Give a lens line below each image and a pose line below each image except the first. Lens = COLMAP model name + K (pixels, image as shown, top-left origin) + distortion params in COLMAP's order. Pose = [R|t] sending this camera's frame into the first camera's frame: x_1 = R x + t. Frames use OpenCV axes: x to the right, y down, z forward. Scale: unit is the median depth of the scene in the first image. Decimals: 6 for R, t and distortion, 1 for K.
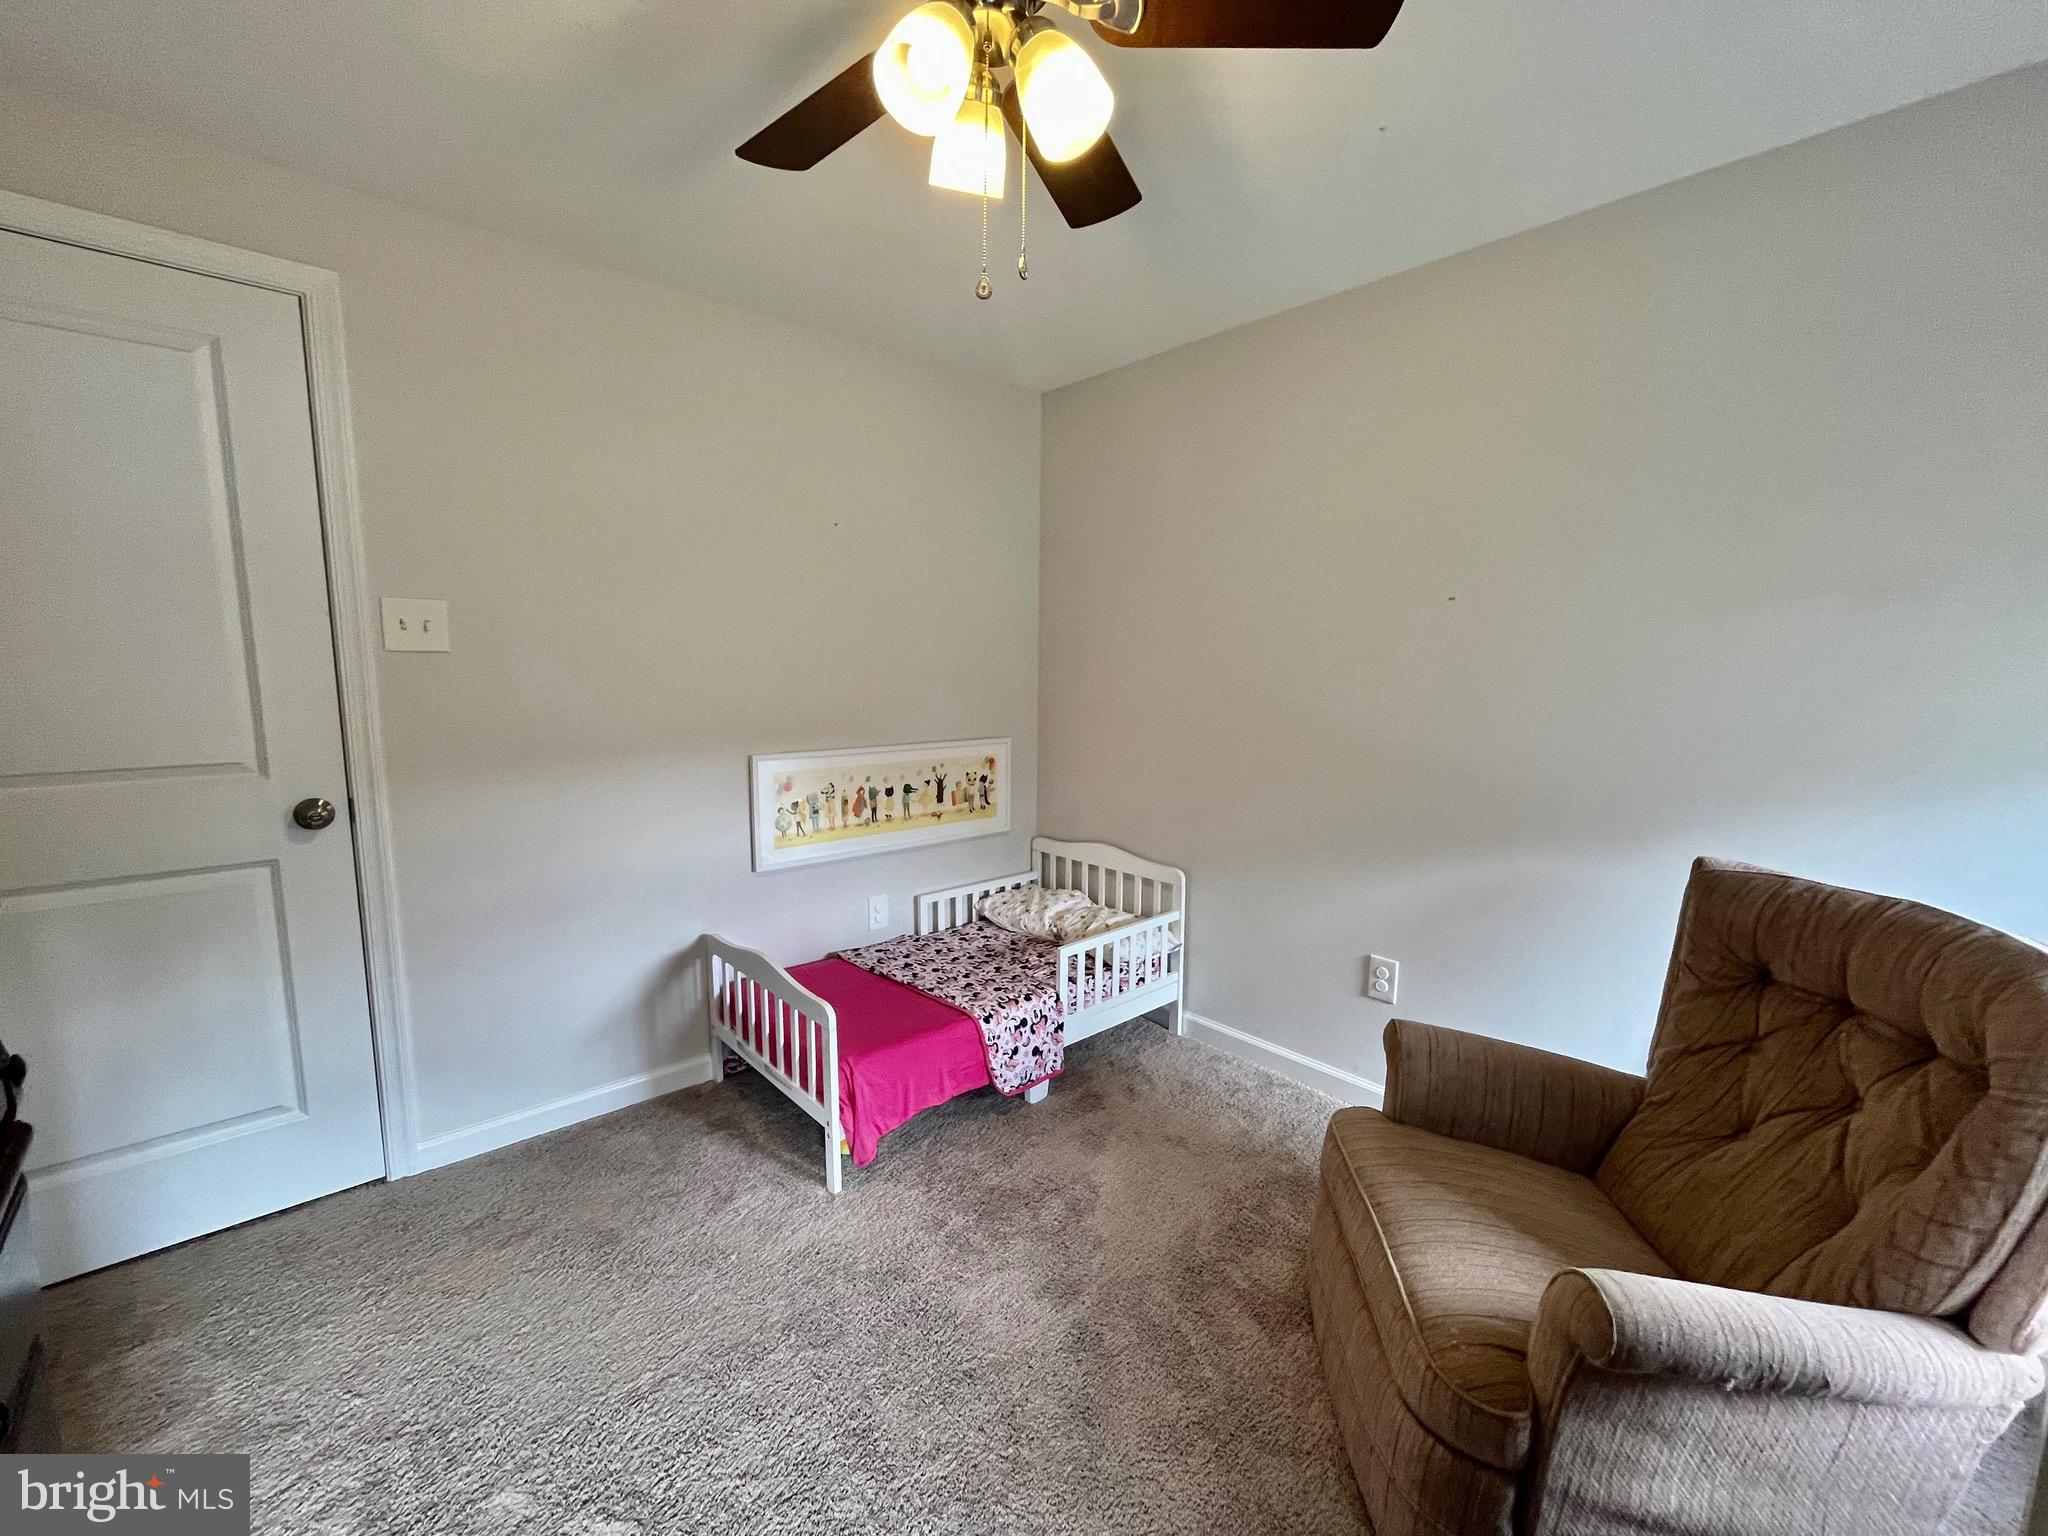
lens RADIAL K [[825.4, 0, 1024.0], [0, 825.4, 768.0], [0, 0, 1]] dist [-0.002149, -0.000267]
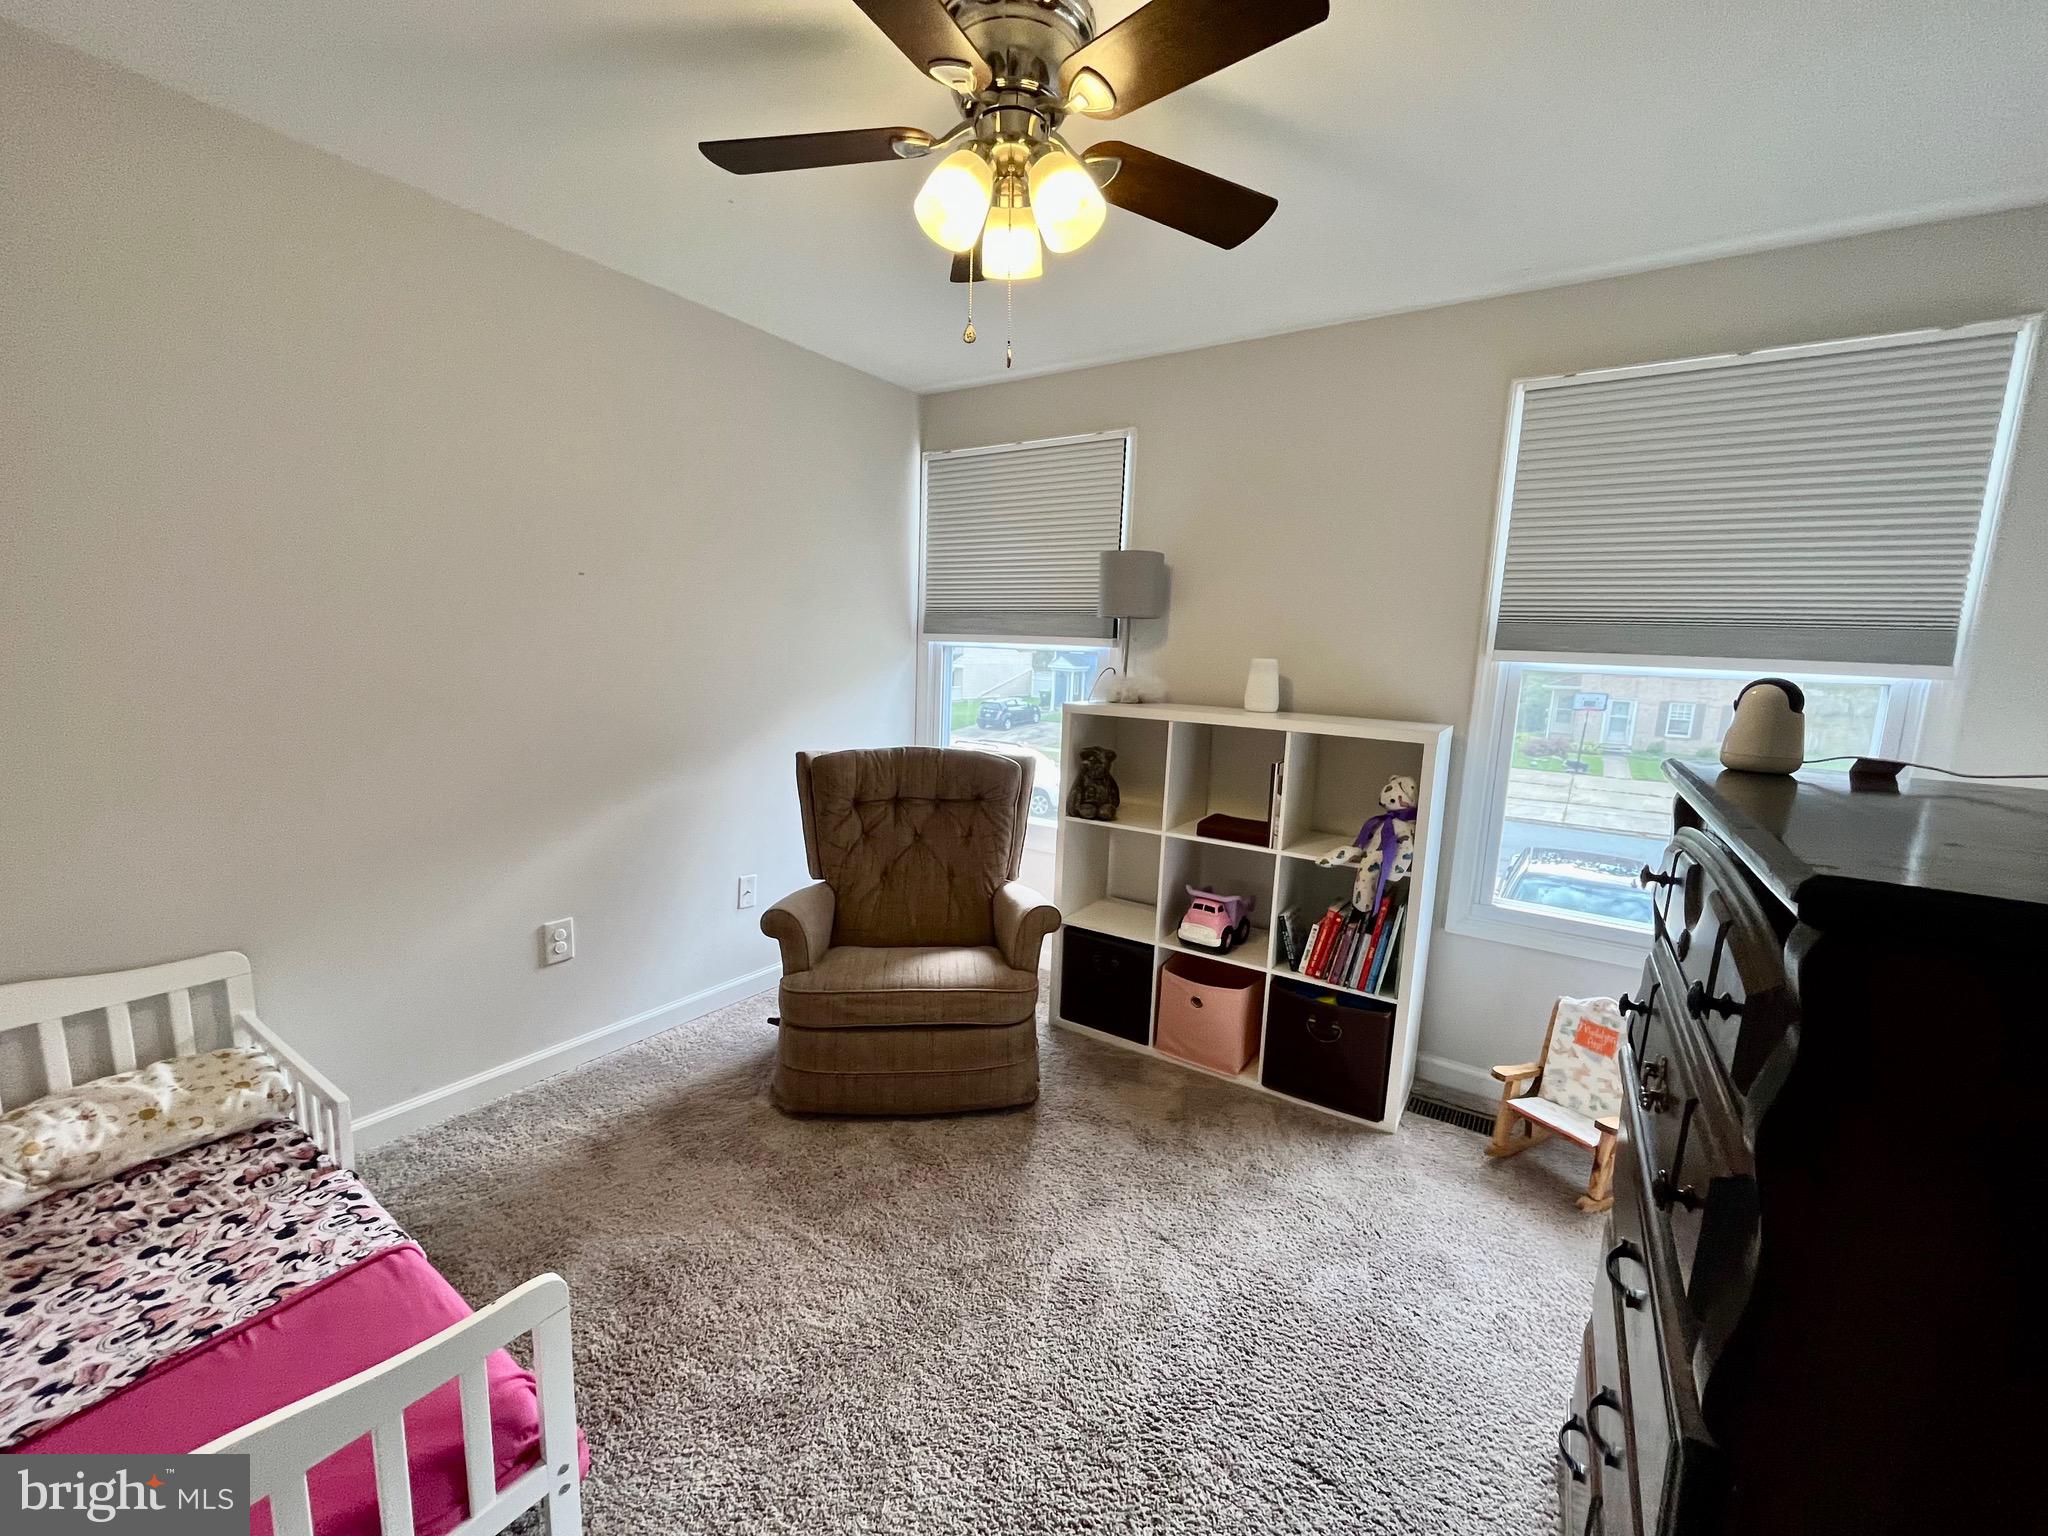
lens RADIAL K [[825.4, 0, 1024.0], [0, 825.4, 768.0], [0, 0, 1]] dist [-0.002149, -0.000267]
pose [[-0.239238, -0.164811, 0.956871, -0.646929], [0.081675, 0.978580, 0.188971, -0.101147], [-0.967520, 0.123361, -0.220653, 0.634887]]
